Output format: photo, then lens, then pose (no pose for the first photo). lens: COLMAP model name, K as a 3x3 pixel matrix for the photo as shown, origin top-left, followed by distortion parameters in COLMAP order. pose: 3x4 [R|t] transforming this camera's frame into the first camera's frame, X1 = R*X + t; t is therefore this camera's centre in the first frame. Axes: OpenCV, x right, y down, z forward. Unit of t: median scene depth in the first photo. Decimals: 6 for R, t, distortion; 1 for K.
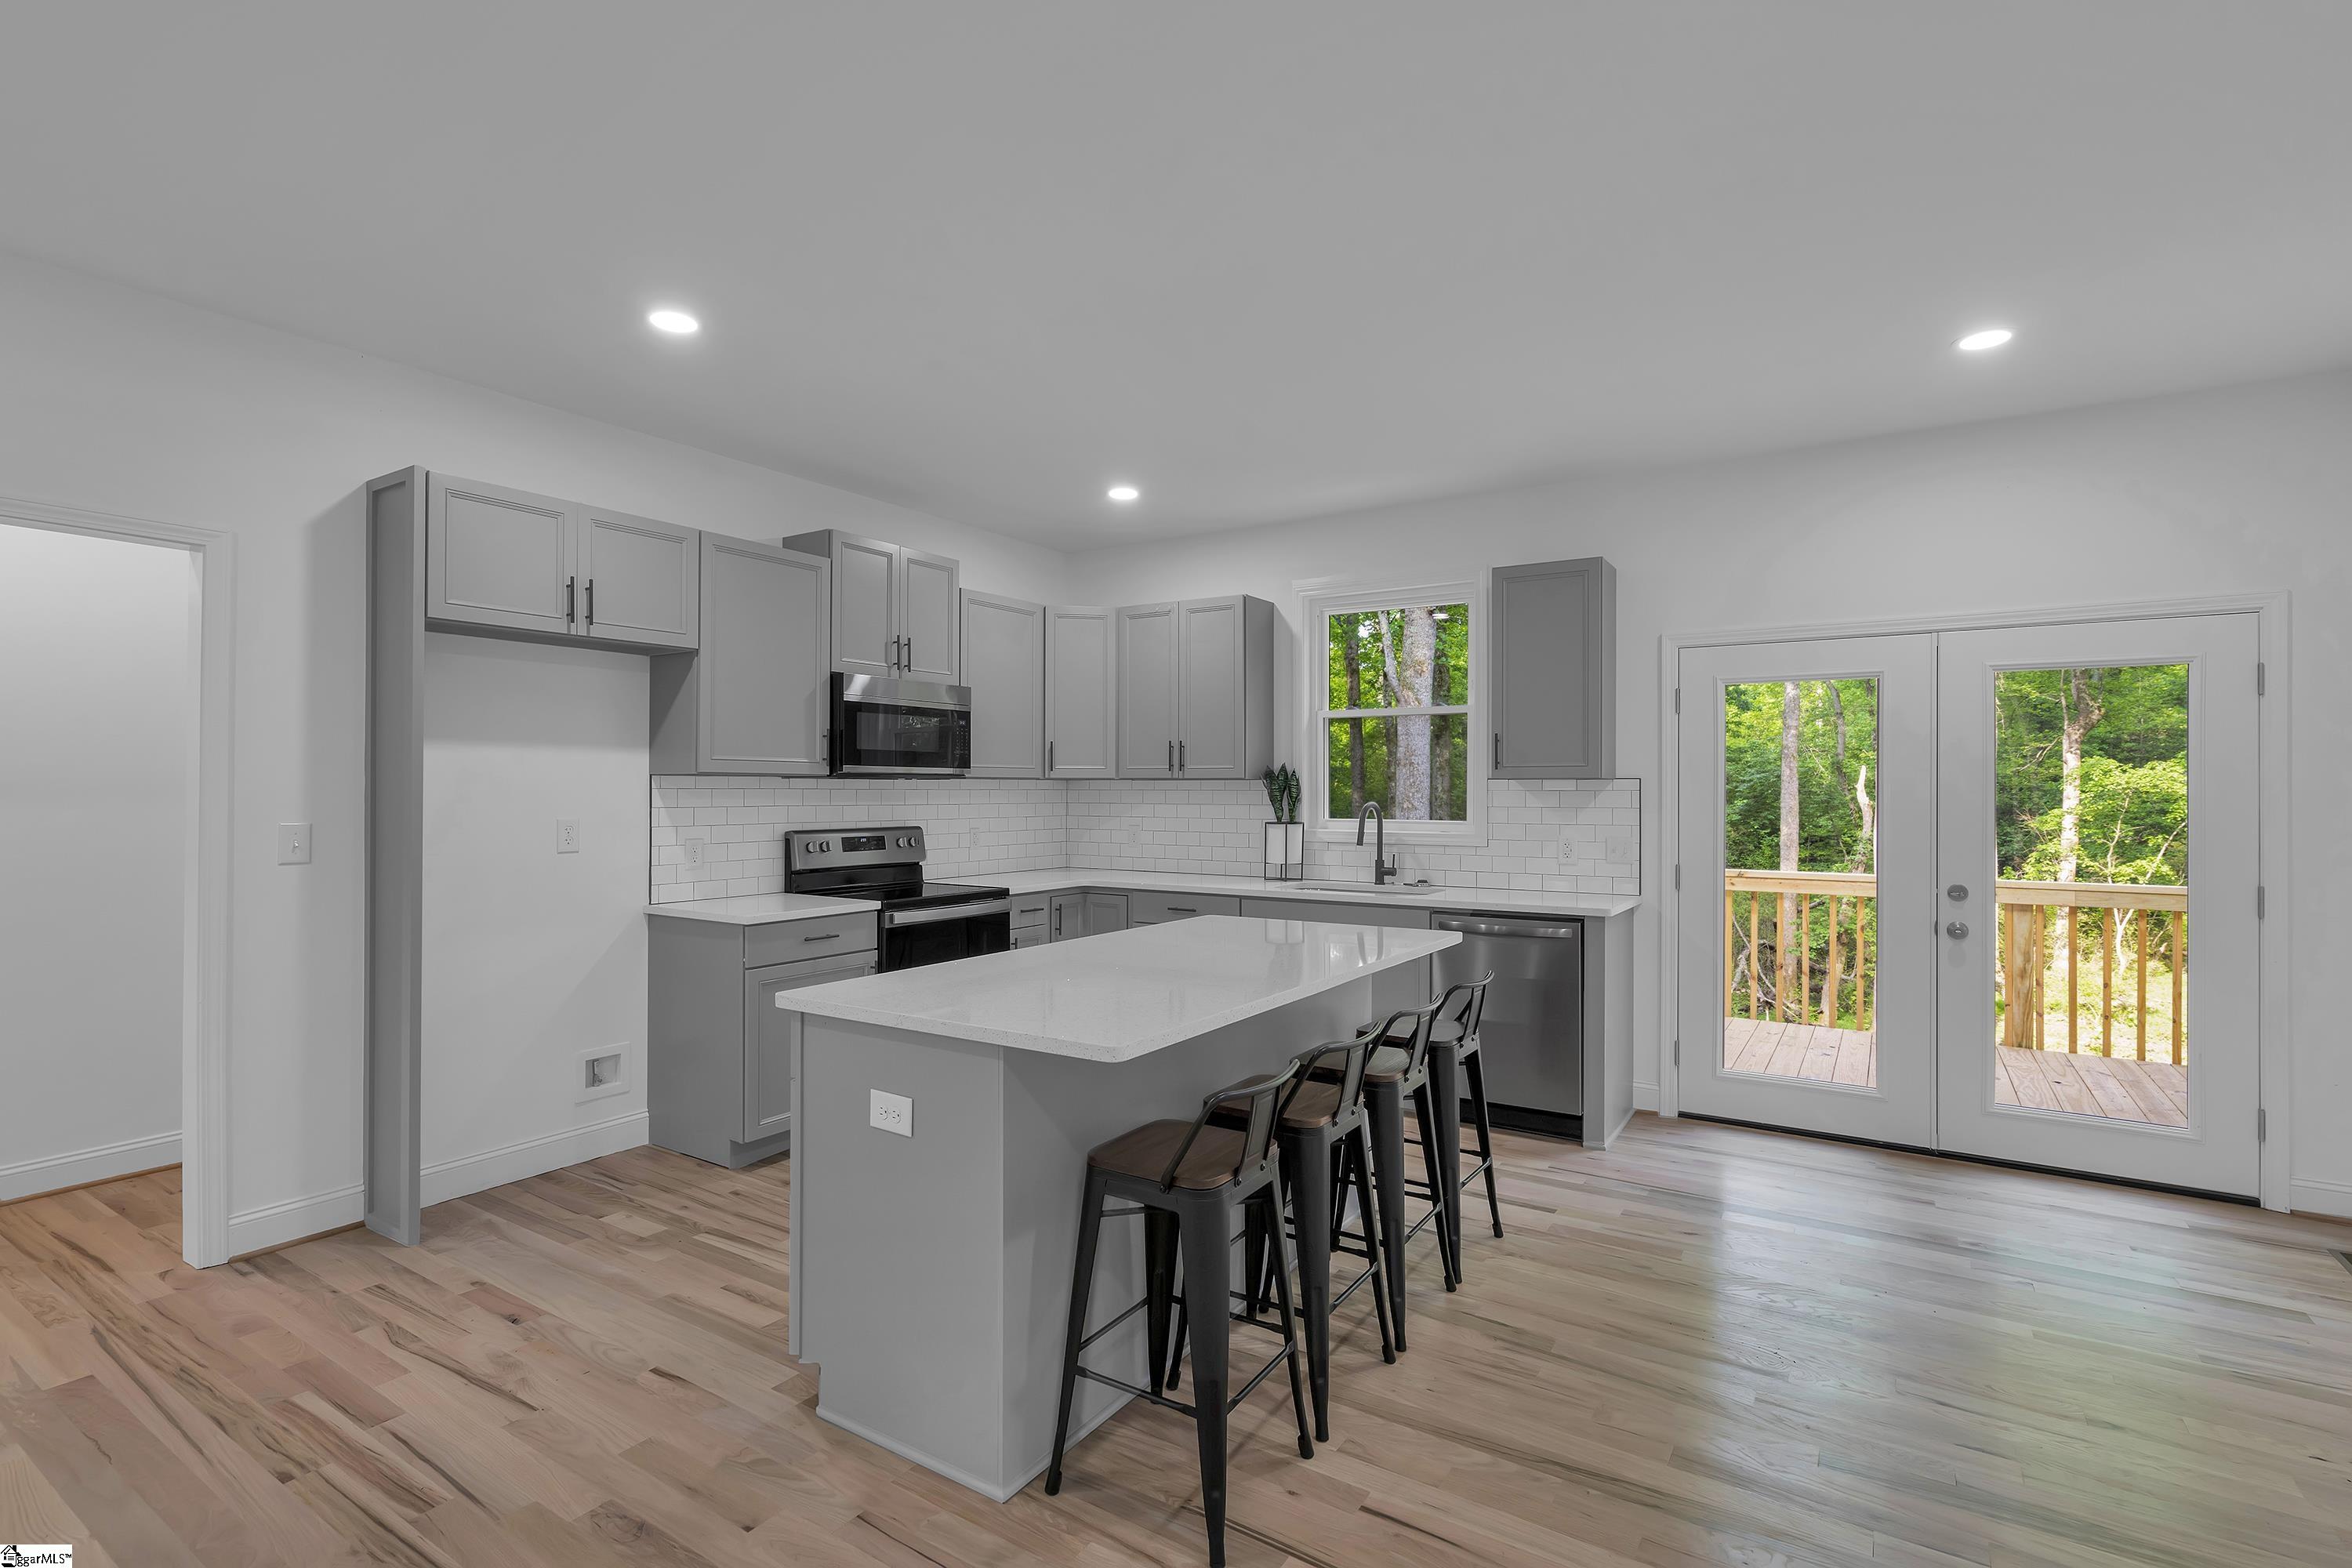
lens RADIAL K [[1063.4, 0, 1178.7], [0, 1063.4, 797.4], [0, 0, 1]] dist [-0.005912, 0.002547]
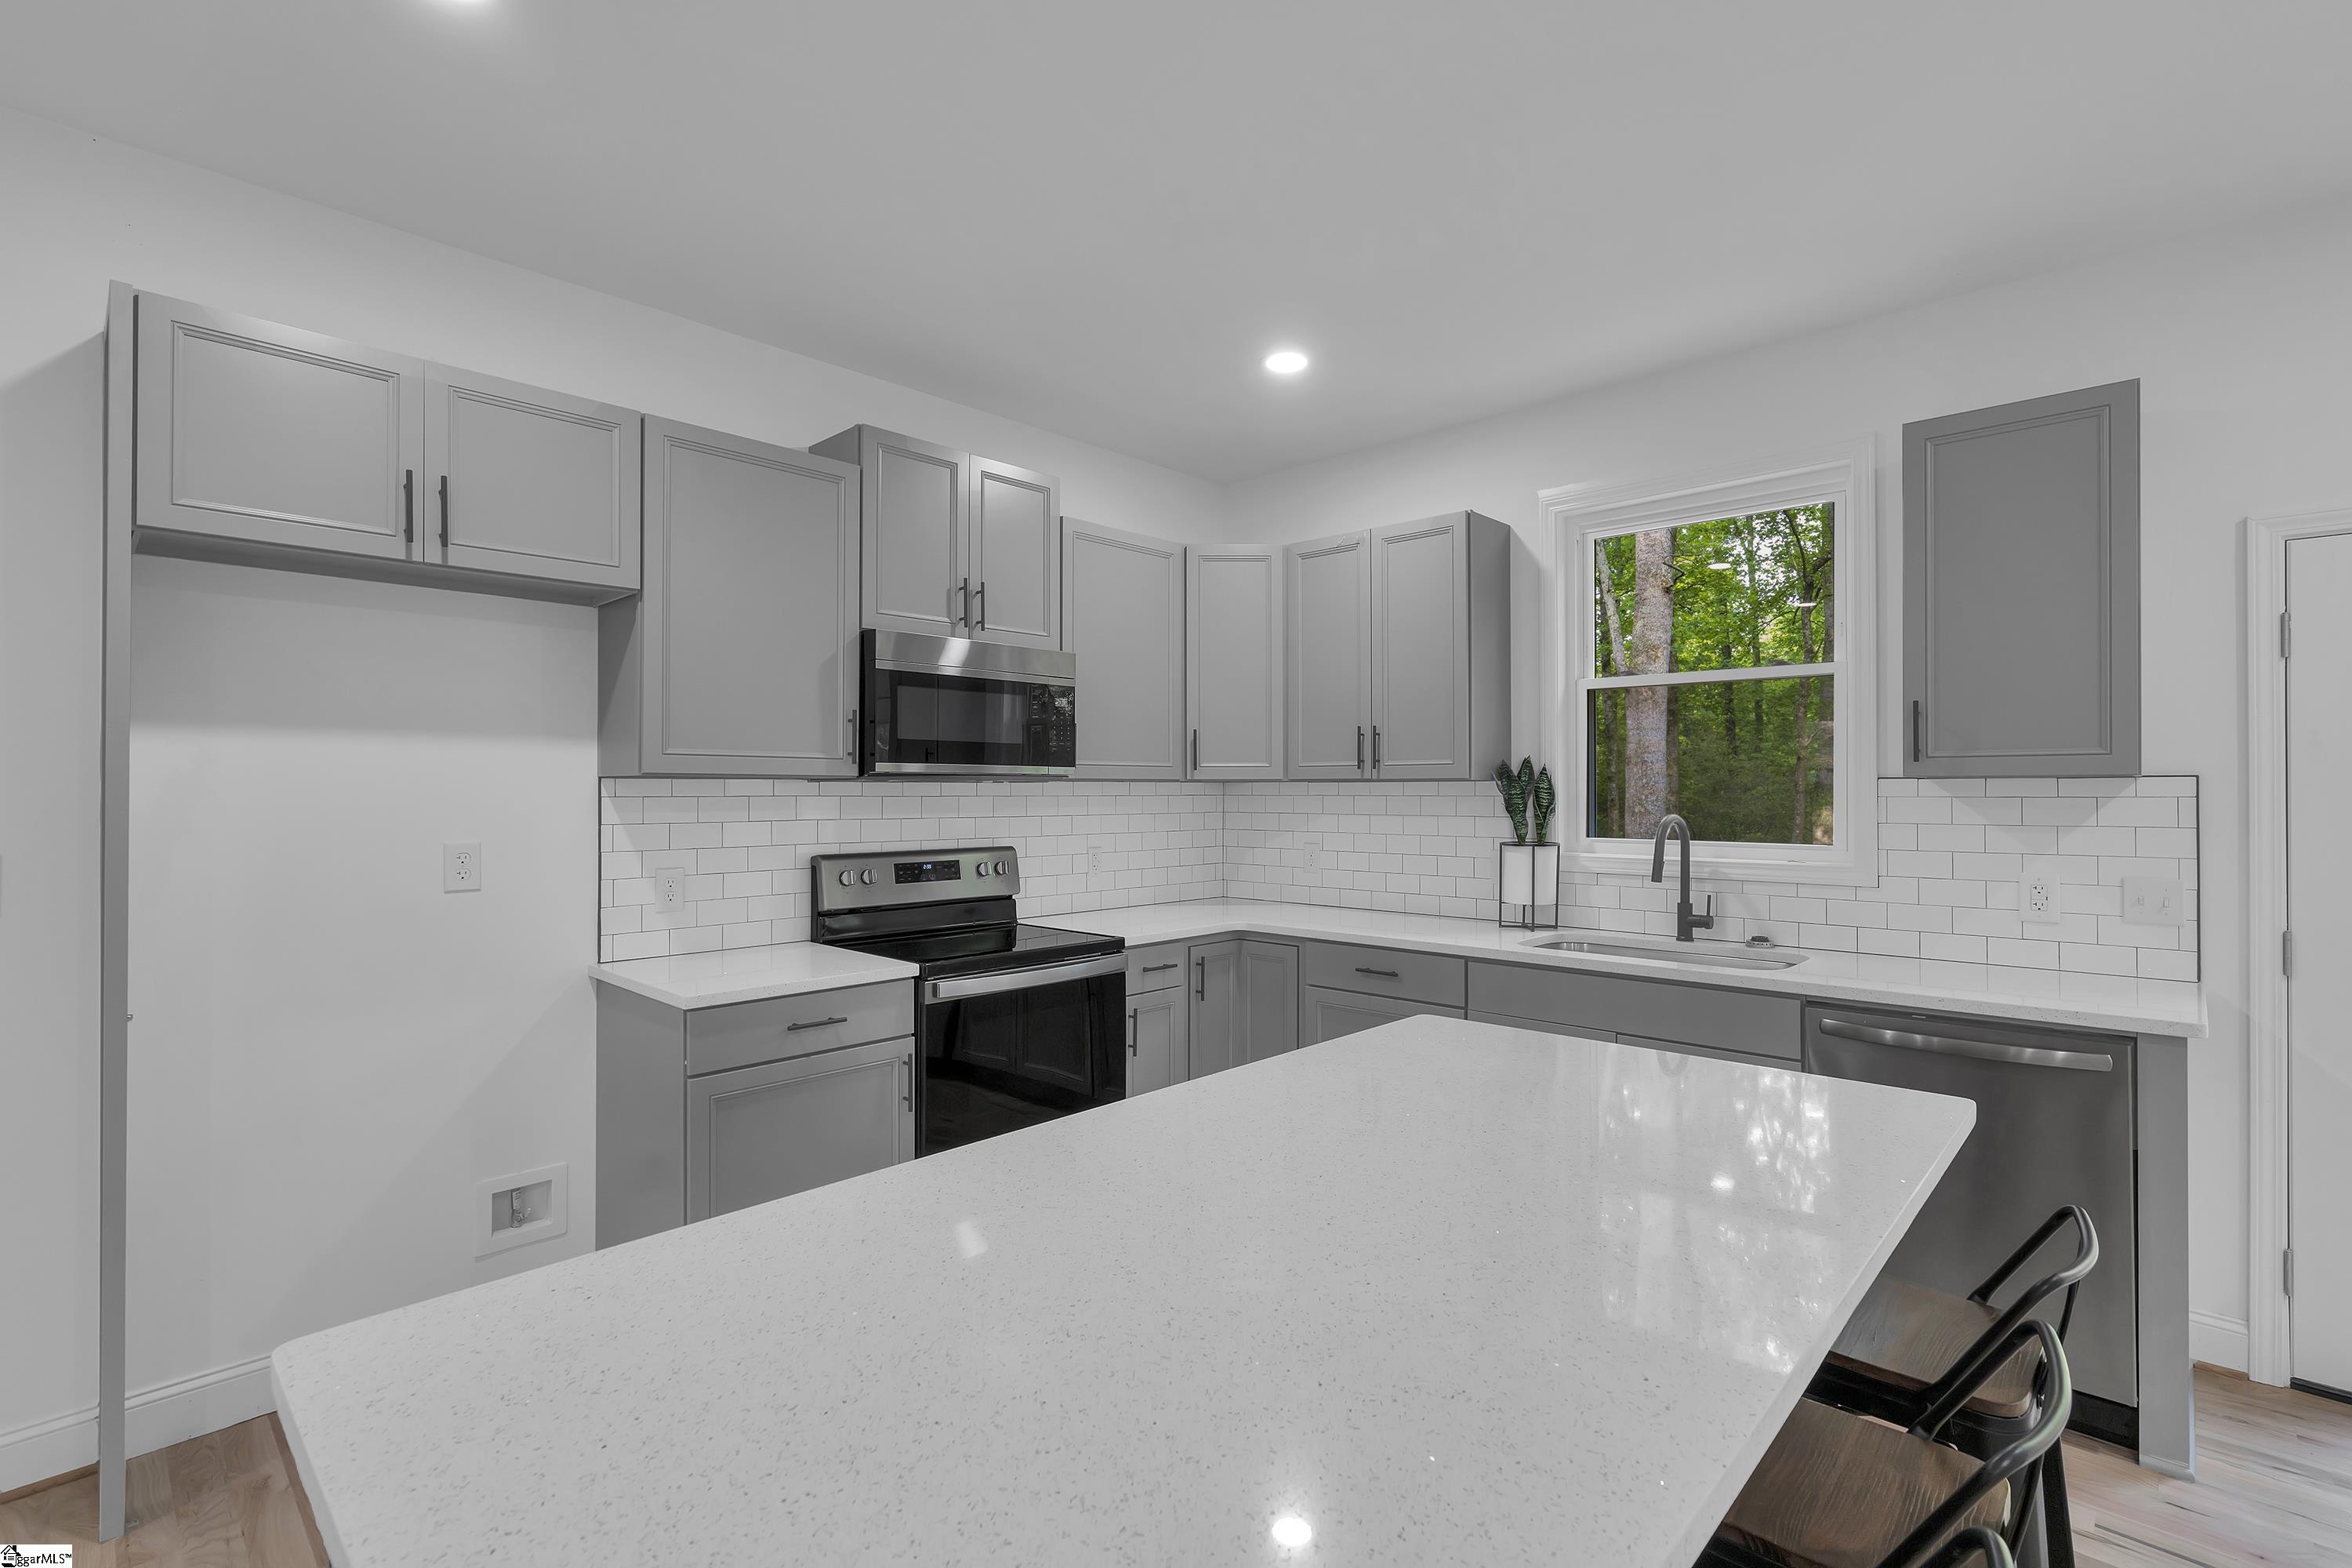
lens RADIAL K [[1063.4, 0, 1177.4], [0, 1063.4, 791.8], [0, 0, 1]] dist [-0.005912, 0.002547]
pose [[0.983128, -0.002604, -0.182903, 0.002936], [0.001363, 0.999975, -0.006909, -0.006172], [0.182916, 0.006543, 0.983107, 0.354792]]
